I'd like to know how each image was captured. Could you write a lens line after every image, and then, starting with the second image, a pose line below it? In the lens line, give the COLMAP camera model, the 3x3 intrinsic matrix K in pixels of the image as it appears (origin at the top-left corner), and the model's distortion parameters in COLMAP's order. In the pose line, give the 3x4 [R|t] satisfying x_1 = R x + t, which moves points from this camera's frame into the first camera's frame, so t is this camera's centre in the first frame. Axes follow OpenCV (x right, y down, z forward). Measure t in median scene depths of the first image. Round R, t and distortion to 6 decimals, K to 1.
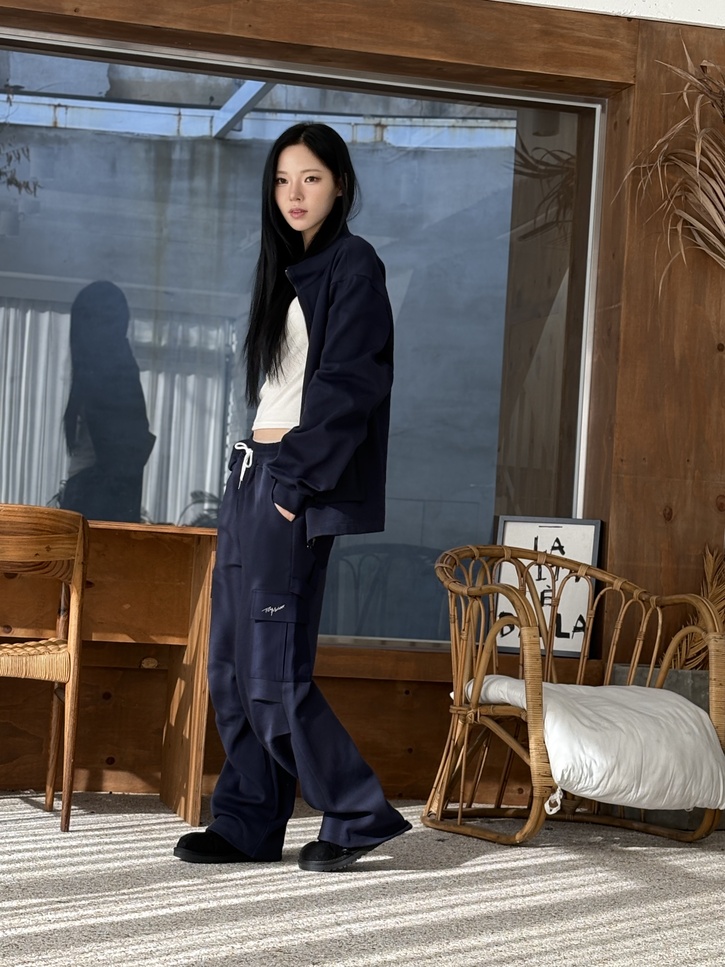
lens RADIAL K [[2237.8, 0, 354.8], [0, 2237.8, 497.7], [0, 0, 1]] dist [0.191930, 0.000000]
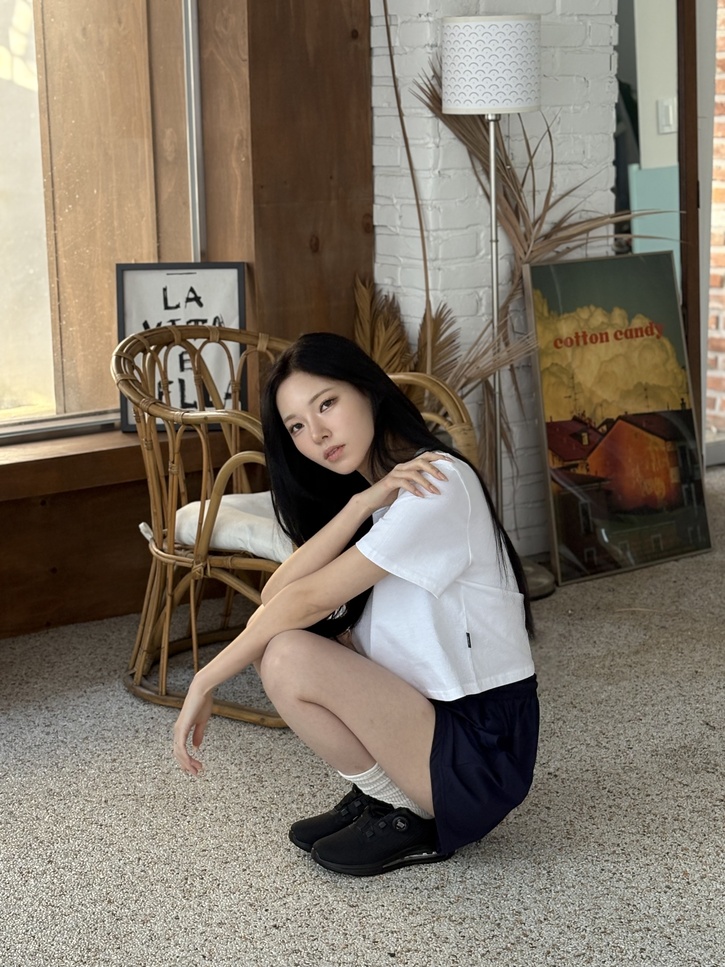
lens RADIAL K [[1966.0, 0, 365.0], [0, 1966.0, 492.5], [0, 0, 1]] dist [0.165405, 0.000000]
pose [[0.920629, -0.151932, 0.359665, -0.124108], [0.057182, 0.963716, 0.260731, -0.095242], [-0.386228, -0.219471, 0.895913, 0.308124]]
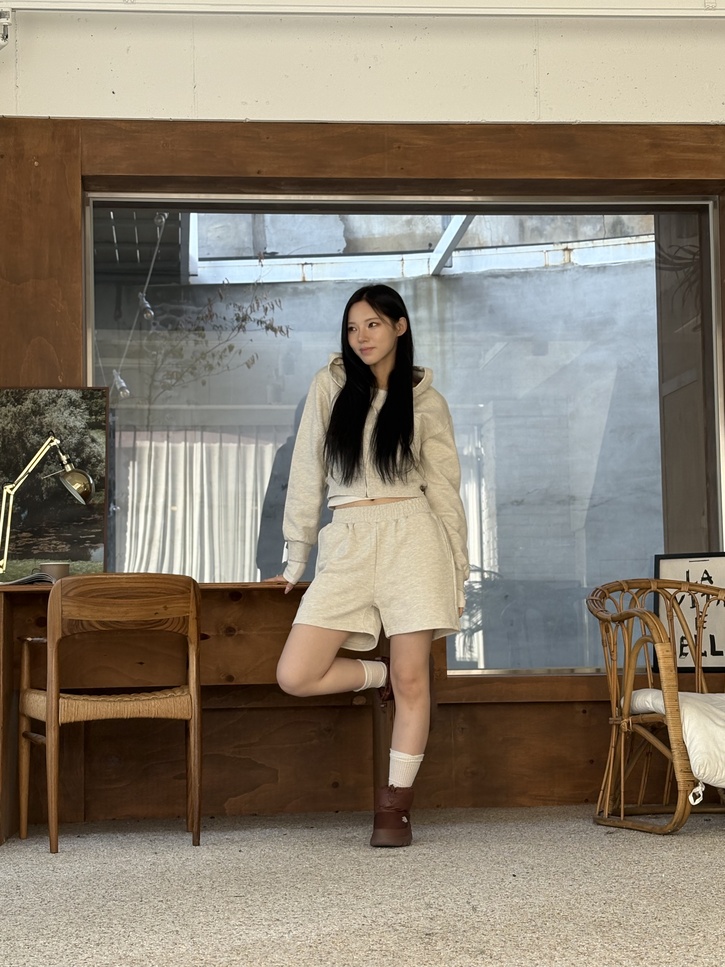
lens RADIAL K [[1825.8, 0, 368.5], [0, 1825.8, 486.9], [0, 0, 1]] dist [0.178793, 0.000000]
pose [[0.984782, -0.089028, -0.149258, 0.064589], [0.080628, 0.994850, -0.061424, 0.019546], [0.153958, 0.048455, 0.986889, 0.030535]]
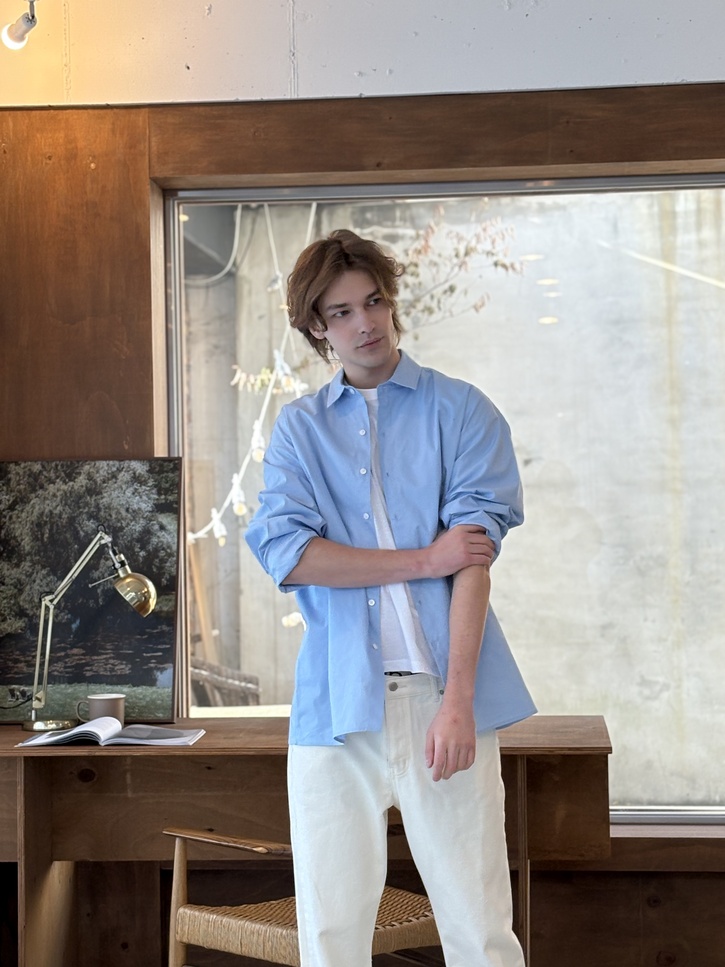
lens RADIAL K [[2237.8, 0, 344.0], [0, 2237.8, 487.4], [0, 0, 1]] dist [0.191930, 0.000000]
pose [[0.934854, -0.072037, -0.347647, 0.162809], [0.080011, 0.996757, 0.008615, -0.086538], [0.345899, -0.035870, 0.937586, 0.119056]]
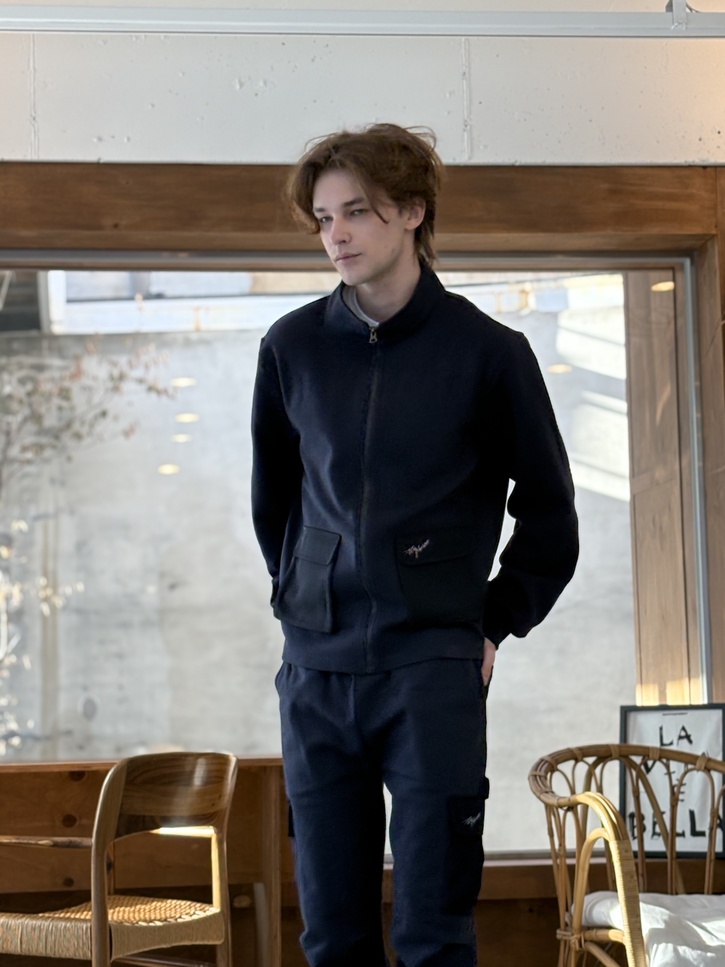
lens RADIAL K [[2237.8, 0, 363.4], [0, 2237.8, 464.2], [0, 0, 1]] dist [0.191930, 0.000000]
pose [[0.987720, -0.094829, -0.124168, 0.086007], [0.084048, 0.992446, -0.089370, -0.017122], [0.131705, 0.077836, 0.988228, 0.063884]]
